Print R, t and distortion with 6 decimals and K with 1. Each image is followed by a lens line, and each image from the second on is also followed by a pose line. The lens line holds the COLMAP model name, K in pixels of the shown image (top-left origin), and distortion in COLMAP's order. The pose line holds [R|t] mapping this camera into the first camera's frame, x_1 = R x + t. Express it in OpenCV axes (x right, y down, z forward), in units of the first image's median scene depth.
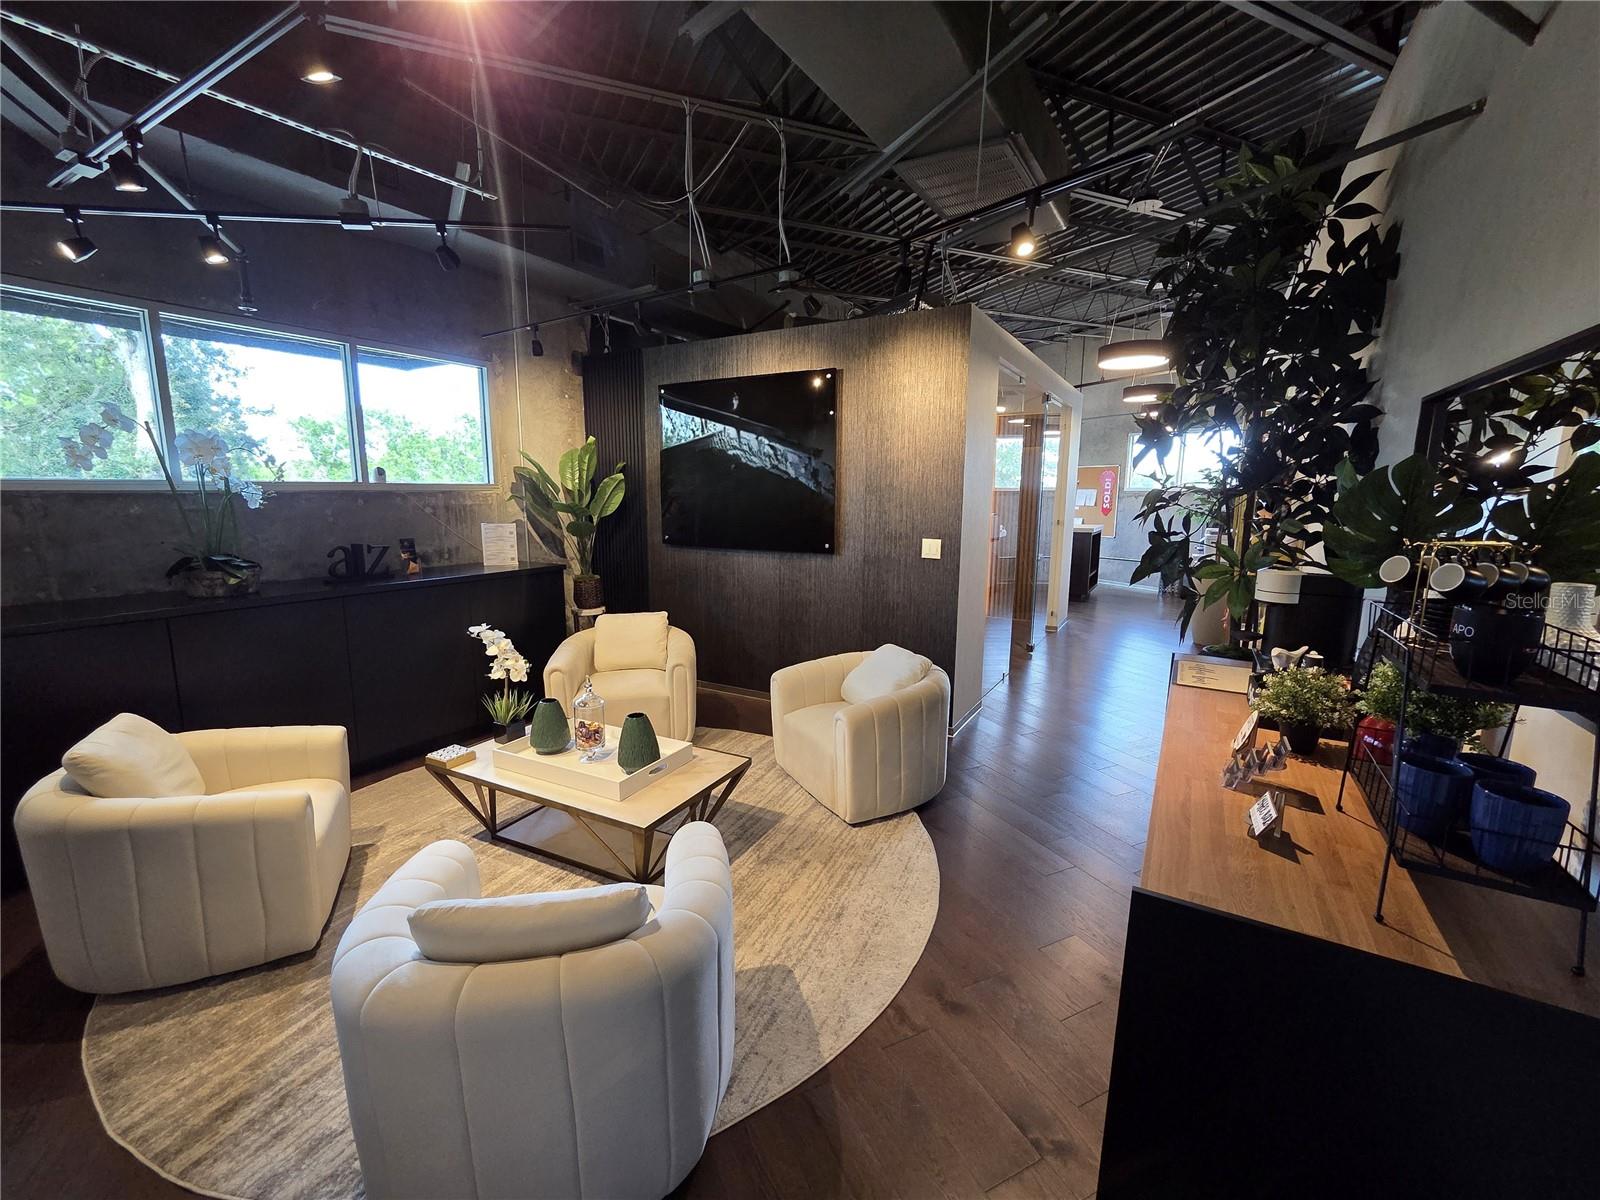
lens RADIAL K [[661.3, 0, 798.9], [0, 661.3, 602.1], [0, 0, 1]] dist [-0.011447, 0.002970]
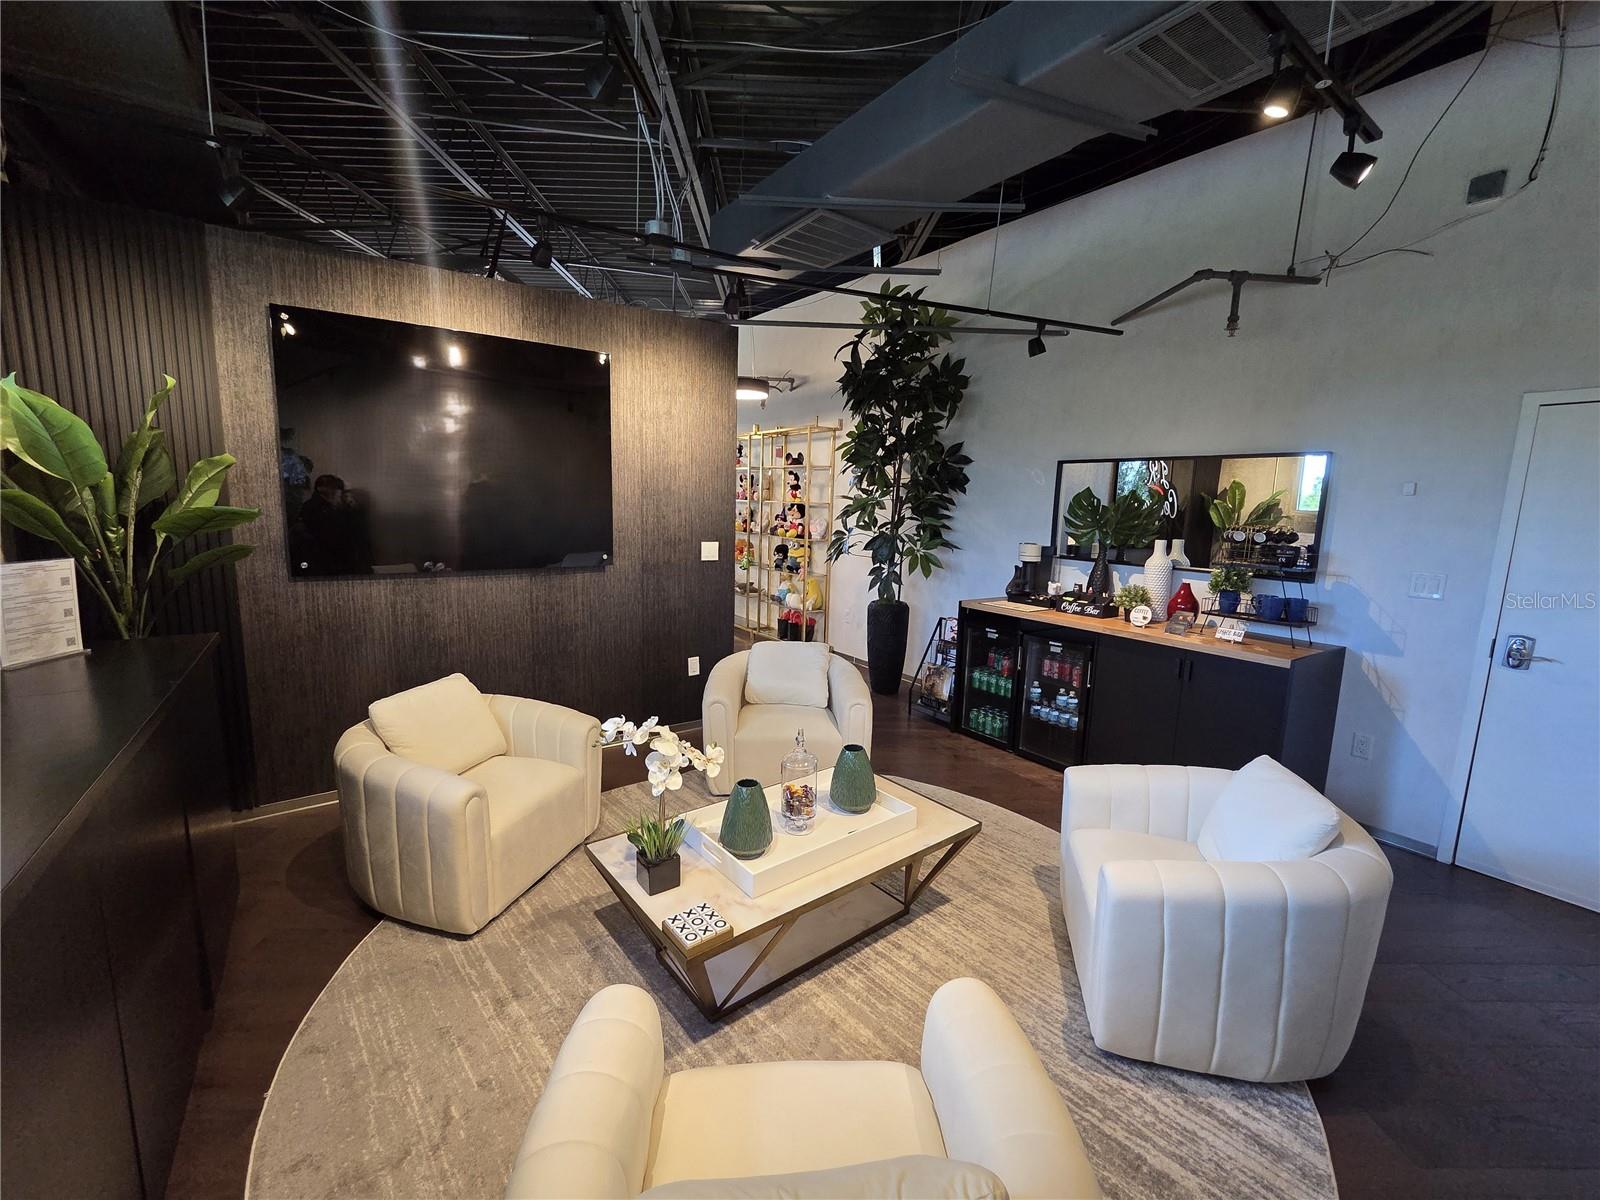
lens RADIAL K [[661.3, 0, 803.4], [0, 661.3, 596.1], [0, 0, 1]] dist [-0.011447, 0.002970]
pose [[0.410965, -0.127173, 0.902737, -0.637526], [0.120222, 0.989135, 0.084614, -0.075004], [-0.903689, 0.073755, 0.421788, 0.393767]]
